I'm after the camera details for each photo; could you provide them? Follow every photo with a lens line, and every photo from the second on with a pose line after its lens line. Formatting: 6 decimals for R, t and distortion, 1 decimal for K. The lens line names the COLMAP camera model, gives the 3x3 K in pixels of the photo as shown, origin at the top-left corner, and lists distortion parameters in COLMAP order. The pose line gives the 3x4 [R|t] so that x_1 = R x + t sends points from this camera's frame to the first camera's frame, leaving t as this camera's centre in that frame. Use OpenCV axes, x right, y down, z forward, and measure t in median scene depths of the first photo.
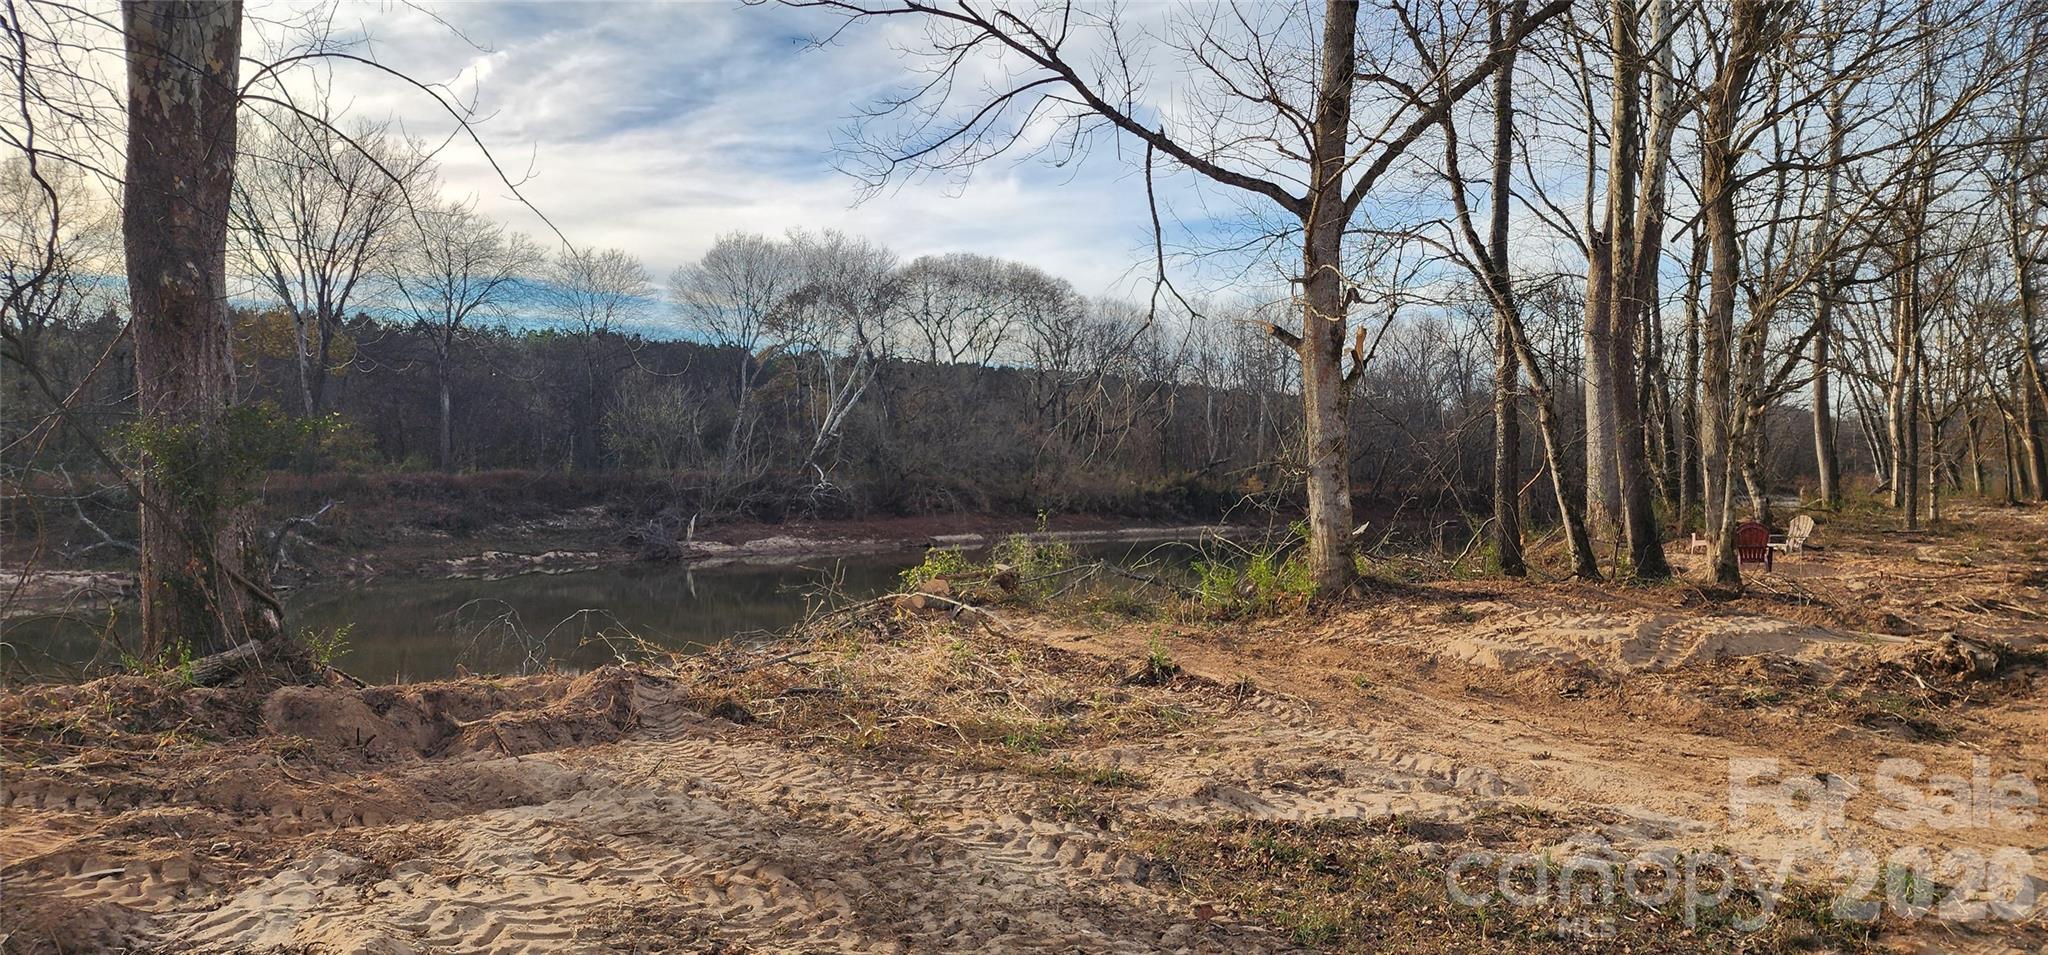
lens RADIAL K [[1284.7, 0, 1026.0], [0, 1284.7, 479.6], [0, 0, 1]] dist [0.036185, -0.044493]
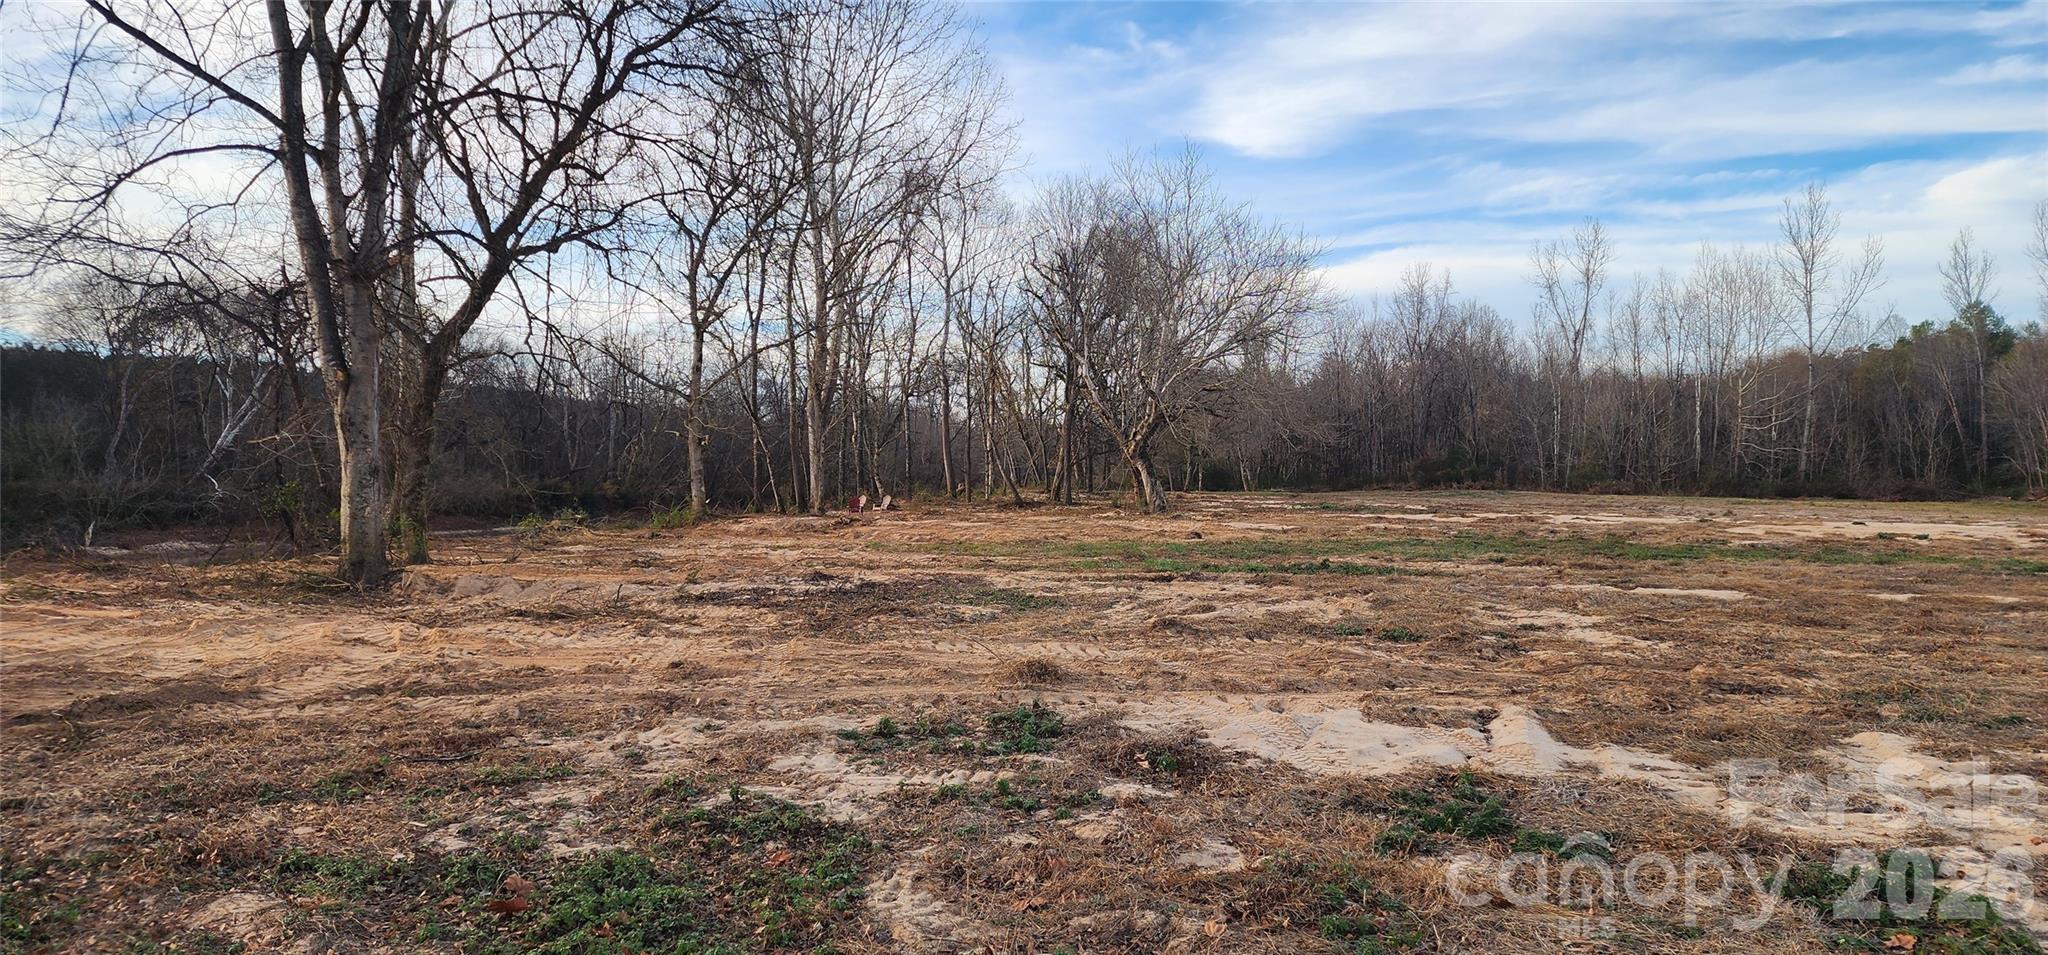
lens RADIAL K [[1284.7, 0, 1038.1], [0, 1284.7, 499.8], [0, 0, 1]] dist [0.036185, -0.044493]
pose [[0.869207, -0.019487, 0.494064, -0.700882], [0.012963, 0.999778, 0.016626, -0.000829], [-0.494279, -0.008047, 0.869266, -2.521119]]
